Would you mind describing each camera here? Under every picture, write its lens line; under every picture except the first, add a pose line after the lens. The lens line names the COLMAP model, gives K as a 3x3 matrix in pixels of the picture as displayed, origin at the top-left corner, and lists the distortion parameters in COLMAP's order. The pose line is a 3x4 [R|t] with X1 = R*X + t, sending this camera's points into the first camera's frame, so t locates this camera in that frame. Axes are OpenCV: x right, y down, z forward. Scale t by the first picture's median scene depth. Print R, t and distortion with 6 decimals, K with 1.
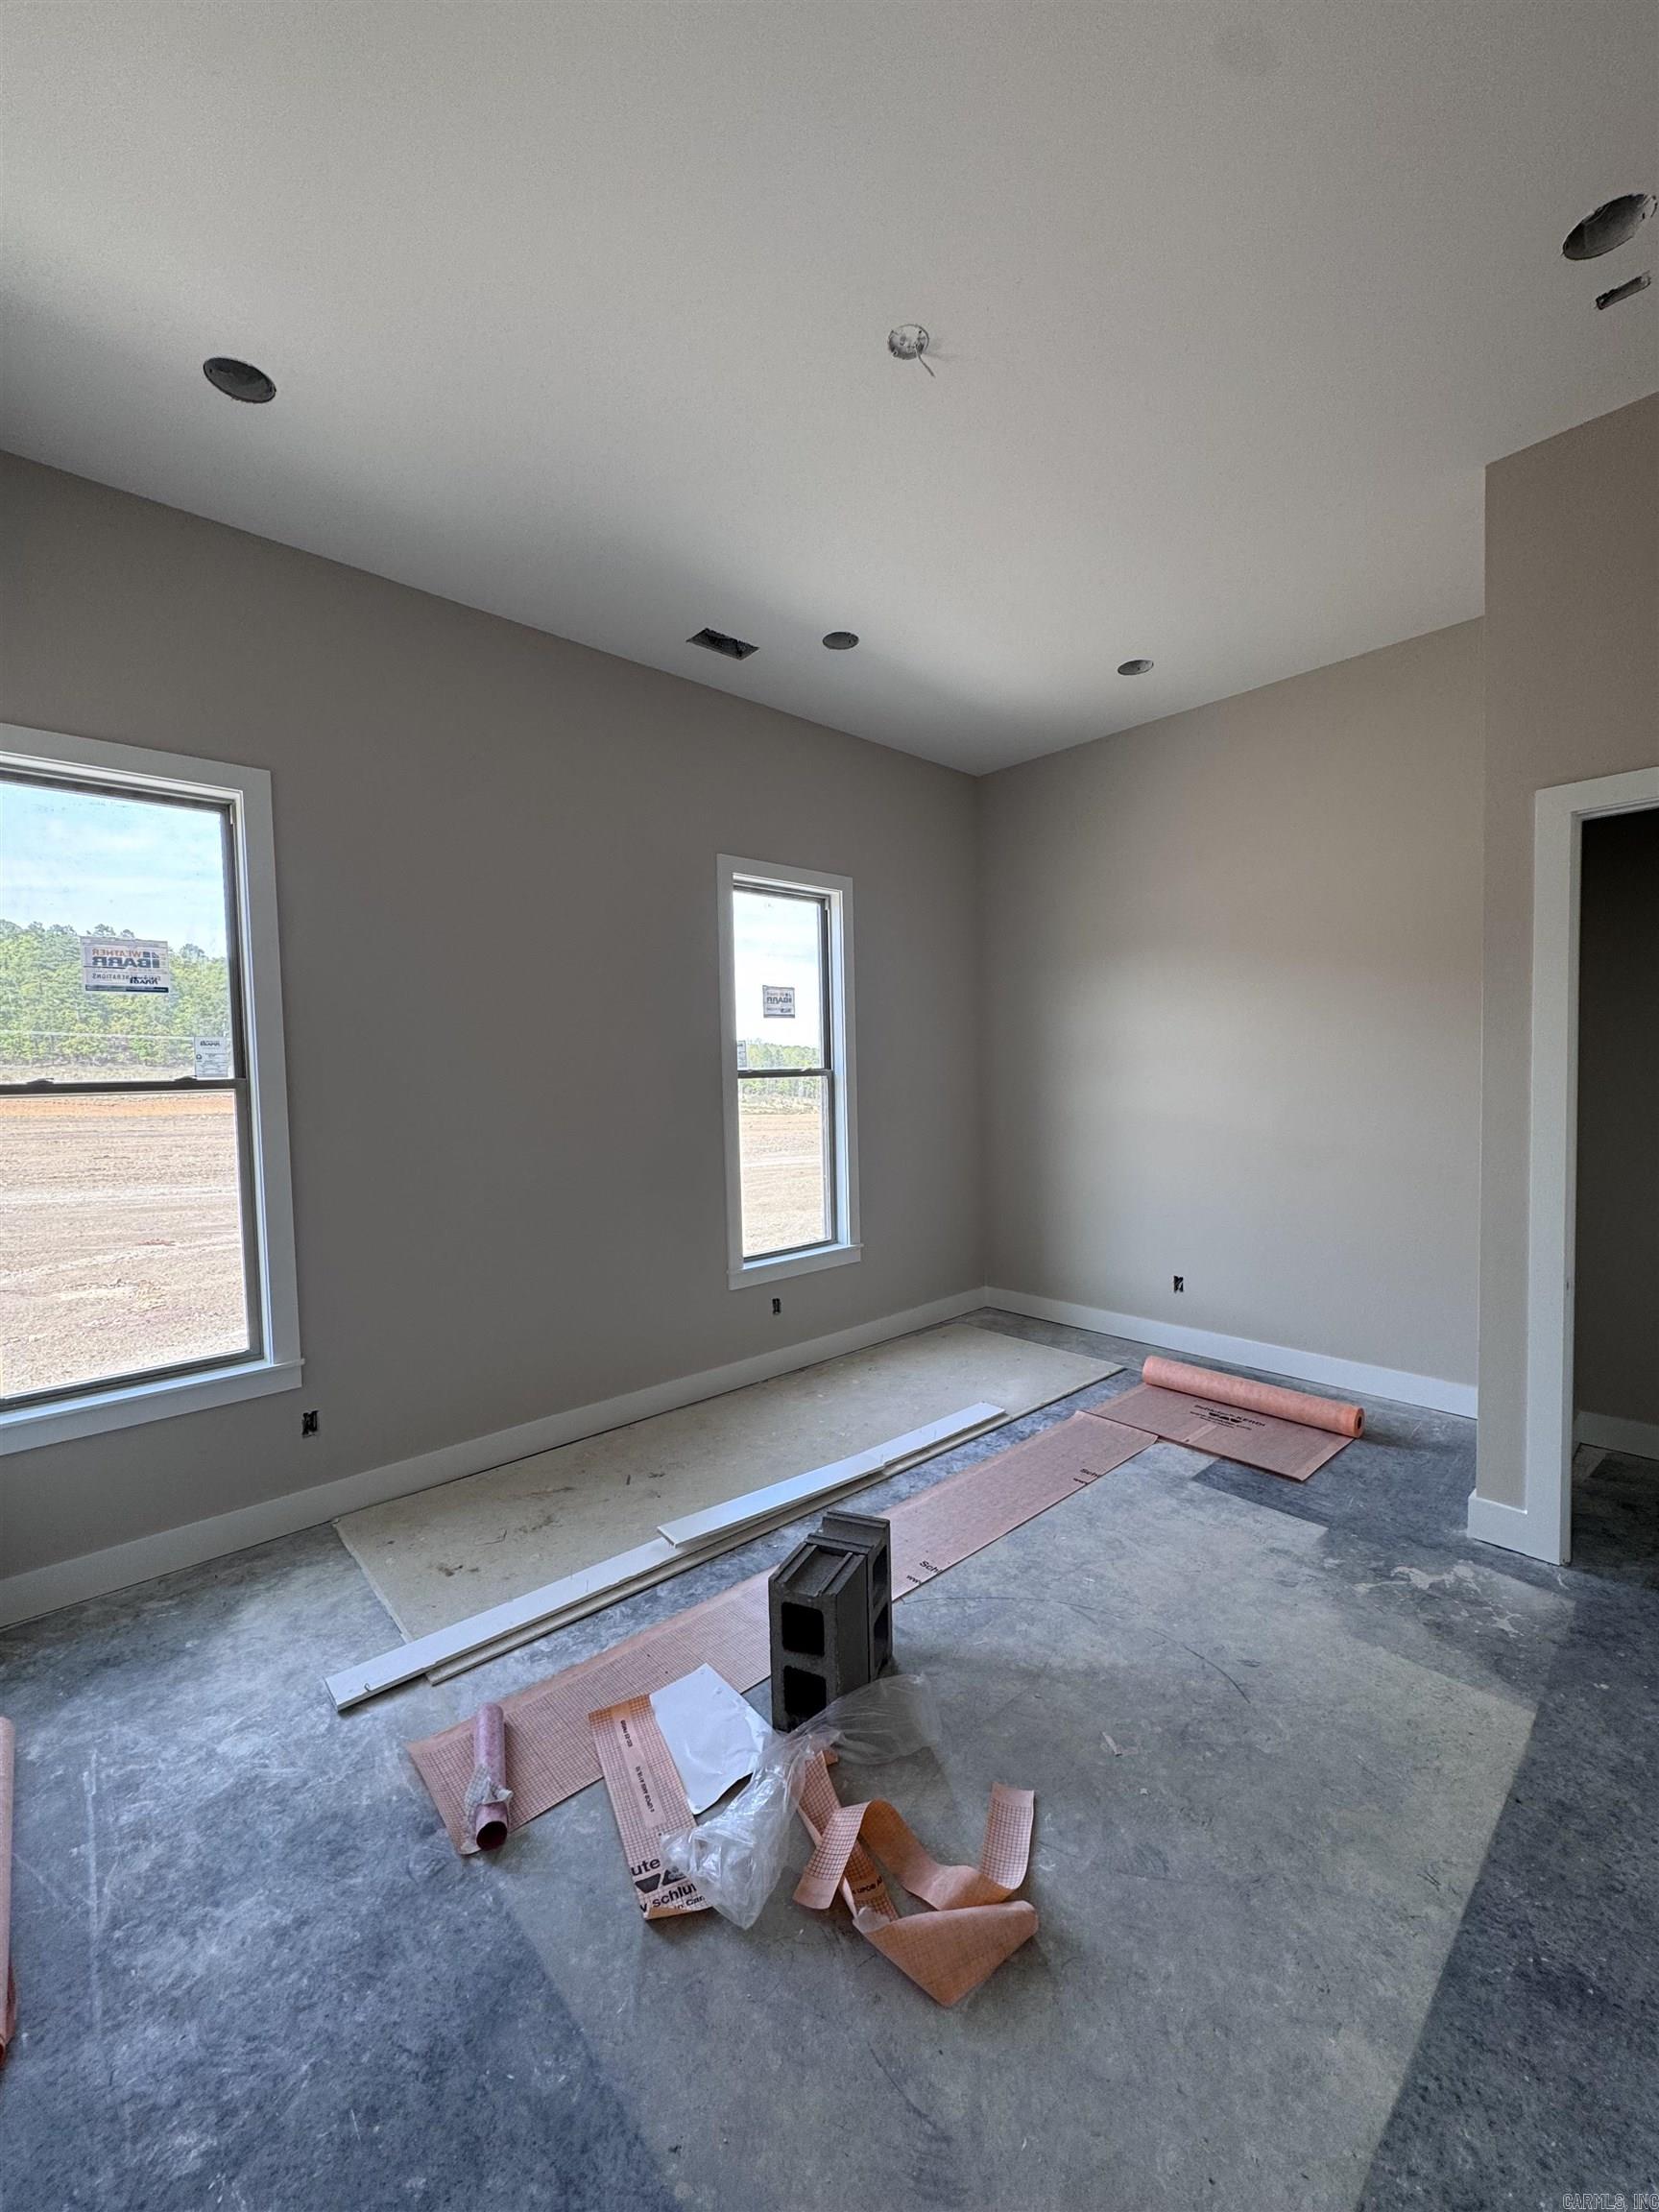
lens RADIAL K [[879.7, 0, 833.2], [0, 879.7, 1104.8], [0, 0, 1]] dist [-0.002760, 0.000955]
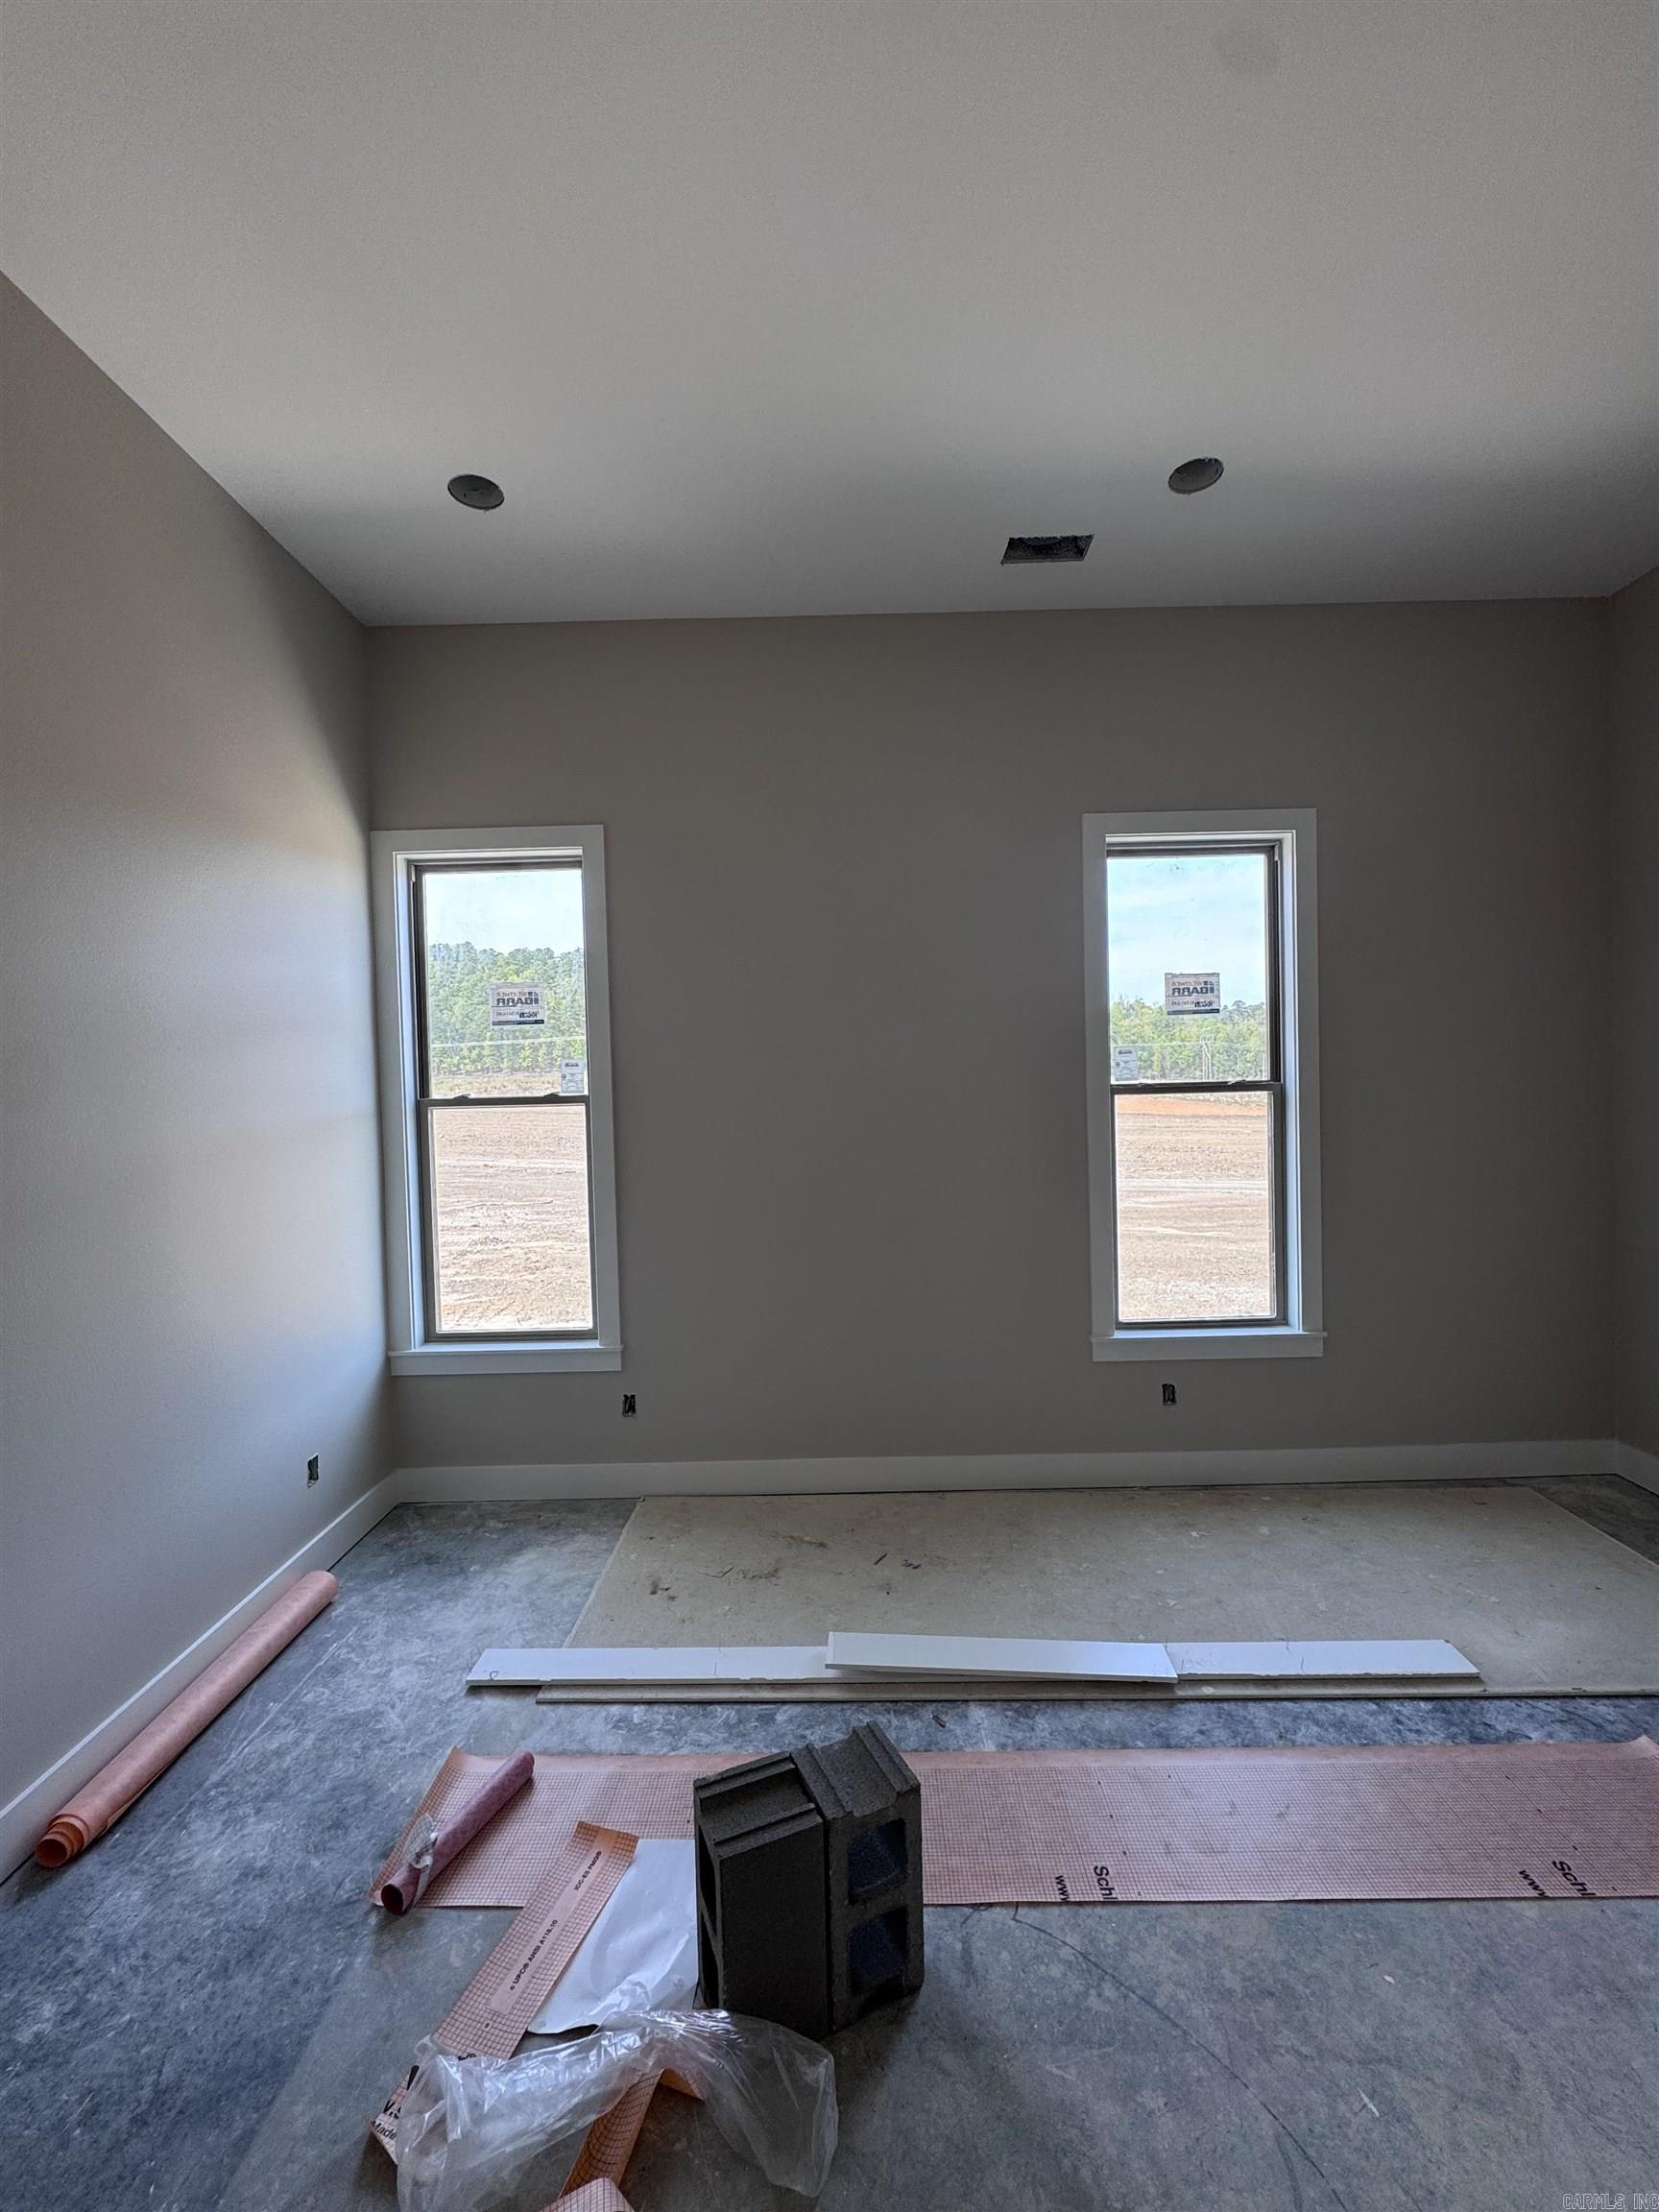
lens RADIAL K [[879.7, 0, 829.5], [0, 879.7, 1106.0], [0, 0, 1]] dist [-0.001152, -0.000230]
pose [[0.732124, 0.018046, -0.680933, 0.349536], [-0.020480, 0.999780, 0.004477, -0.026212], [0.680864, 0.010668, 0.732332, 0.362381]]
